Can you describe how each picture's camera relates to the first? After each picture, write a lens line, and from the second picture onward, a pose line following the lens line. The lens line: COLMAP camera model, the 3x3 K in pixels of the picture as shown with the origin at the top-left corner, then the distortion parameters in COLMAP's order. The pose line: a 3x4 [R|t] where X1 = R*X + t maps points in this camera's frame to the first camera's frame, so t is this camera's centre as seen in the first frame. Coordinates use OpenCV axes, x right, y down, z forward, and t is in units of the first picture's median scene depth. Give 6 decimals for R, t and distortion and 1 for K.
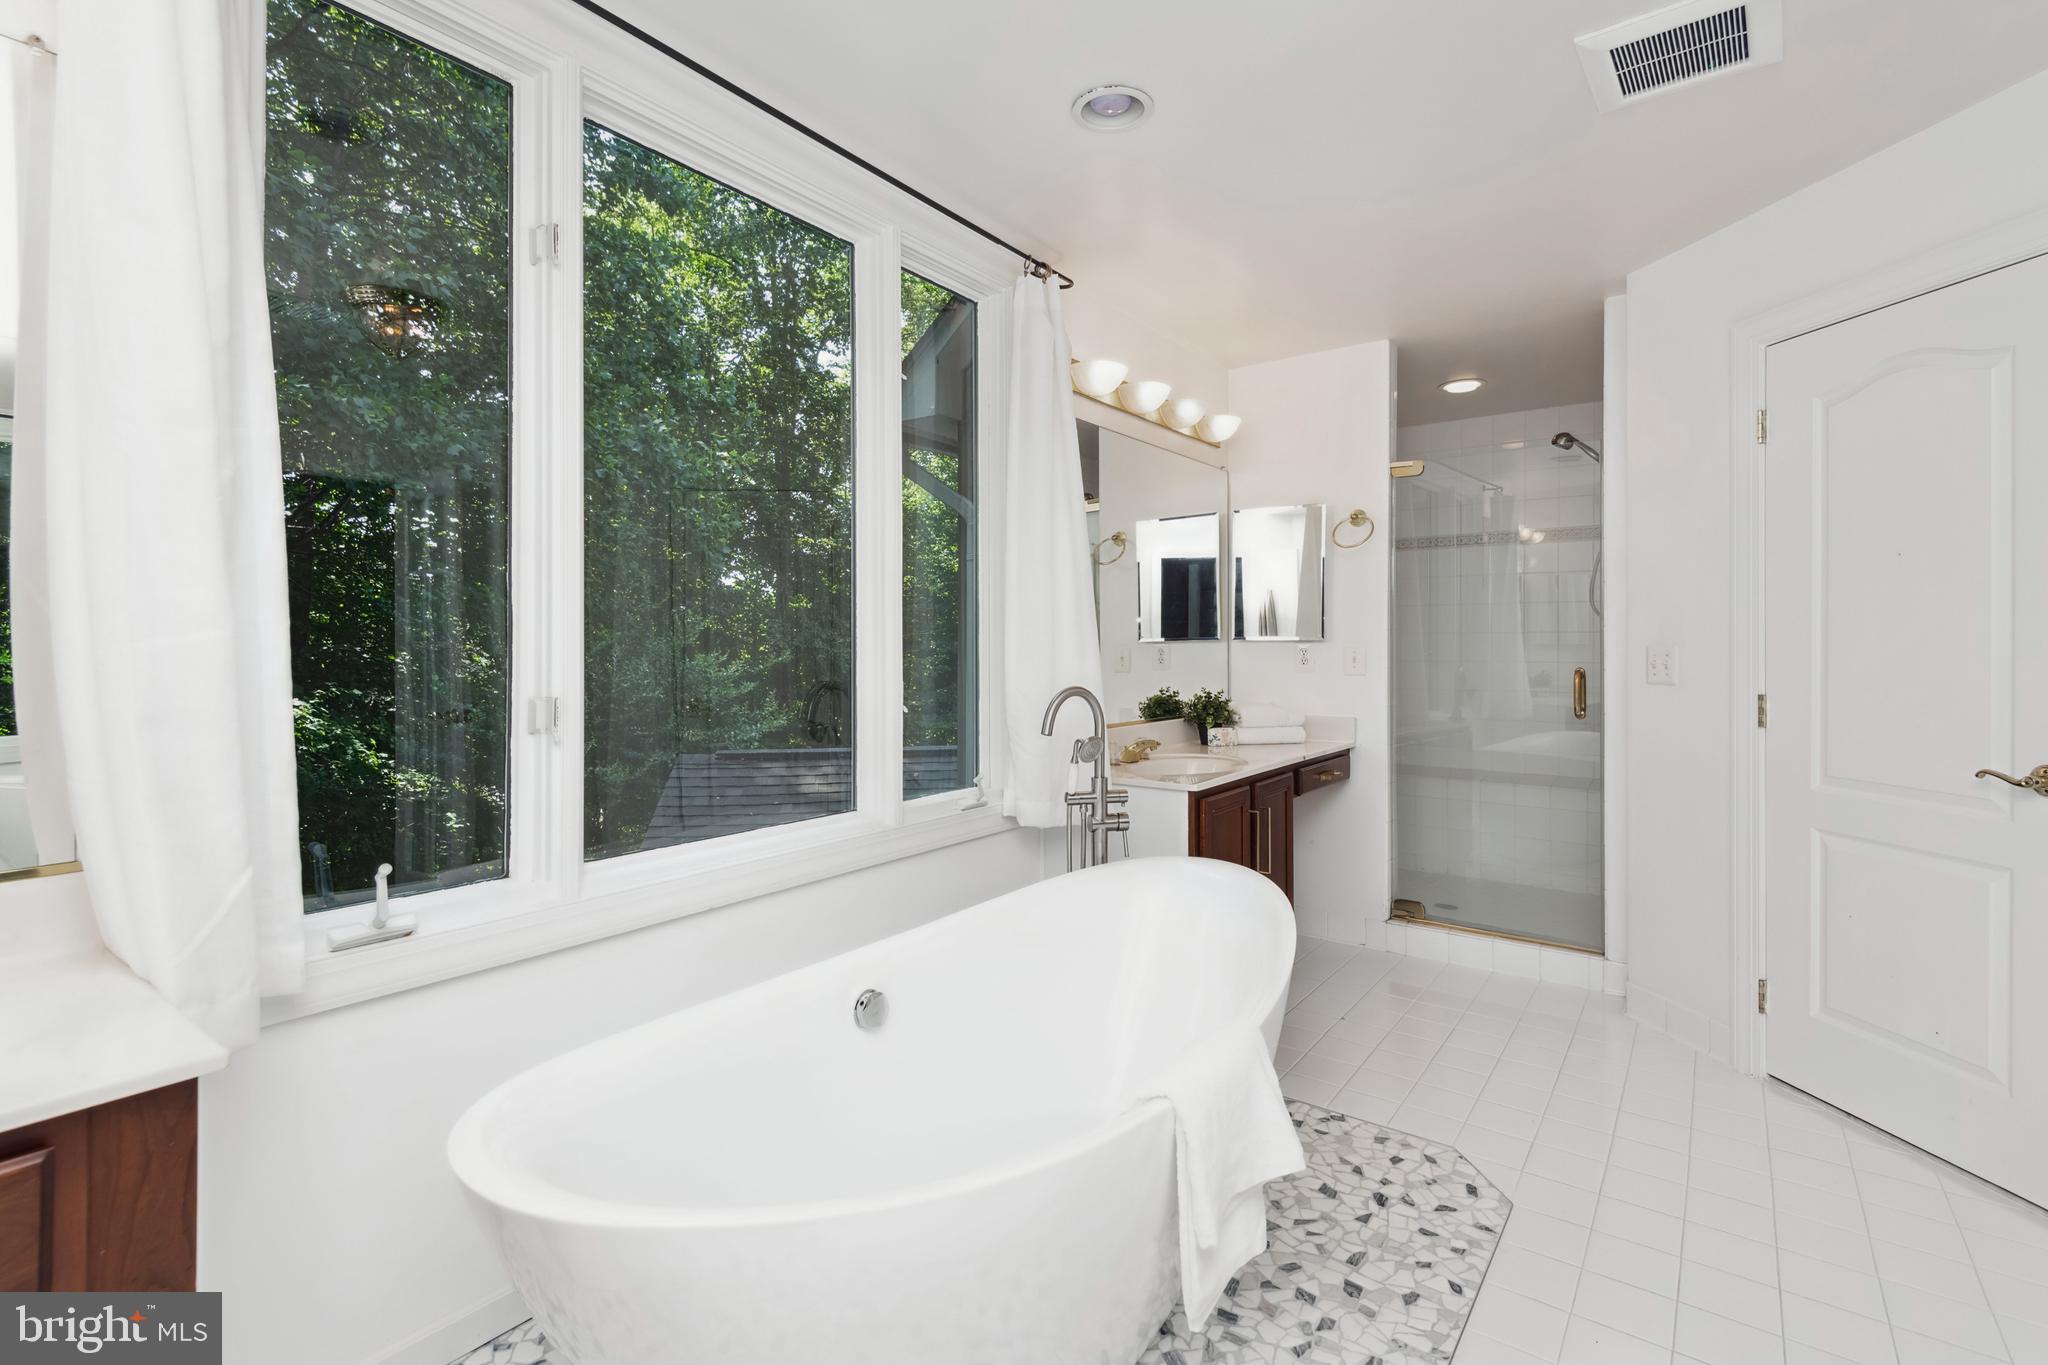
lens RADIAL K [[962.9, 0, 1031.8], [0, 962.9, 655.3], [0, 0, 1]] dist [0.000447, -0.000729]
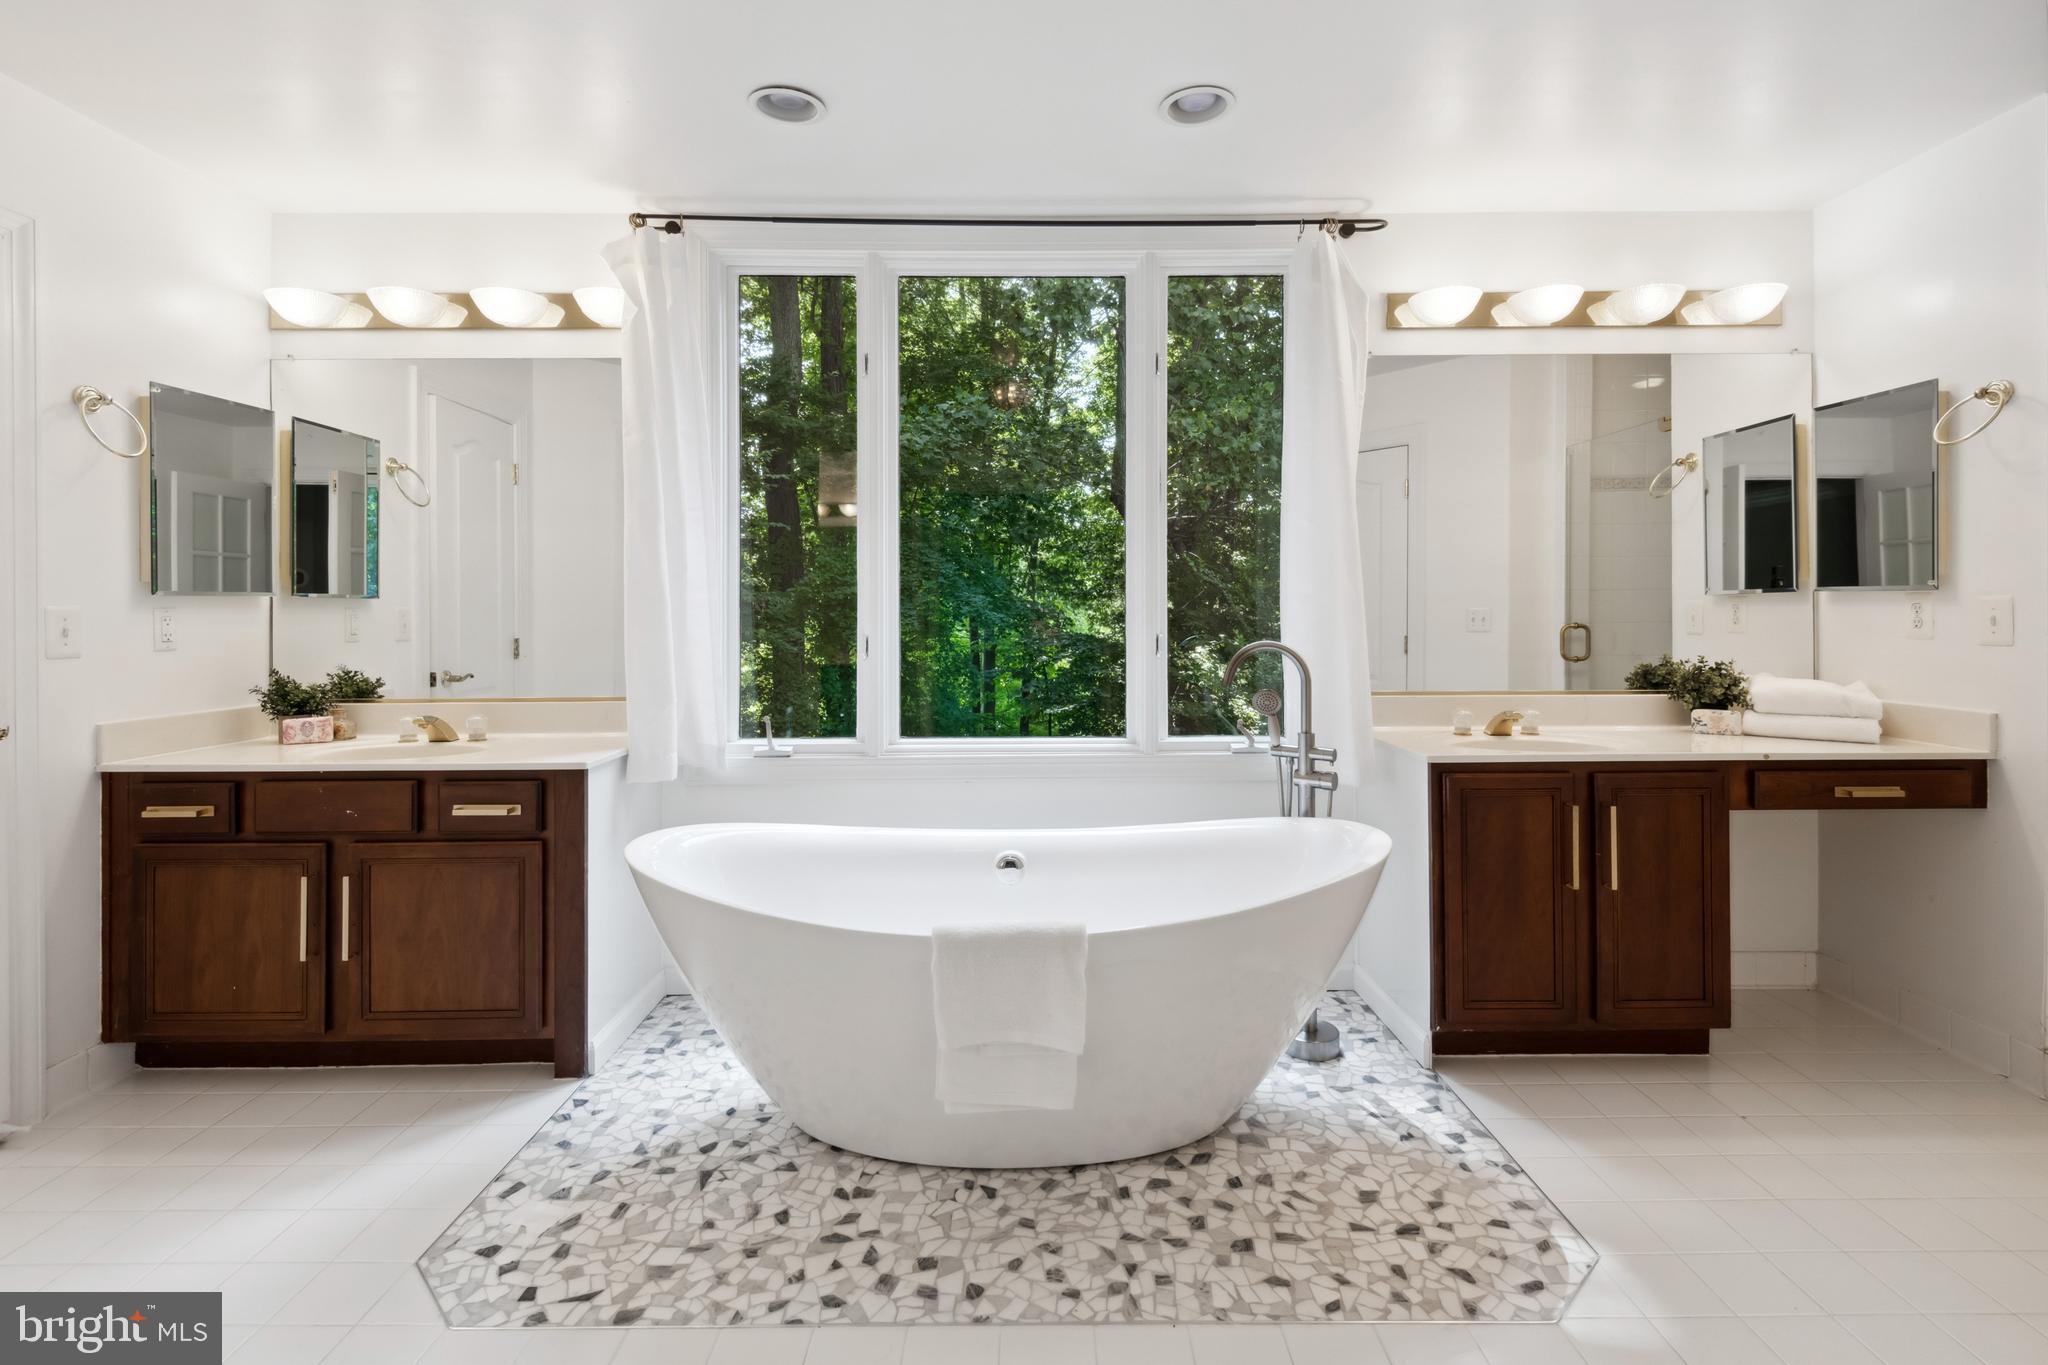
lens RADIAL K [[974.3, 0, 1023.3], [0, 974.3, 615.6], [0, 0, 1]] dist [0.001640, -0.000199]
pose [[0.585061, 0.011164, -0.810912, 0.935498], [-0.003266, 0.999930, 0.011410, -0.011121], [0.810983, -0.004026, 0.585057, 0.200857]]
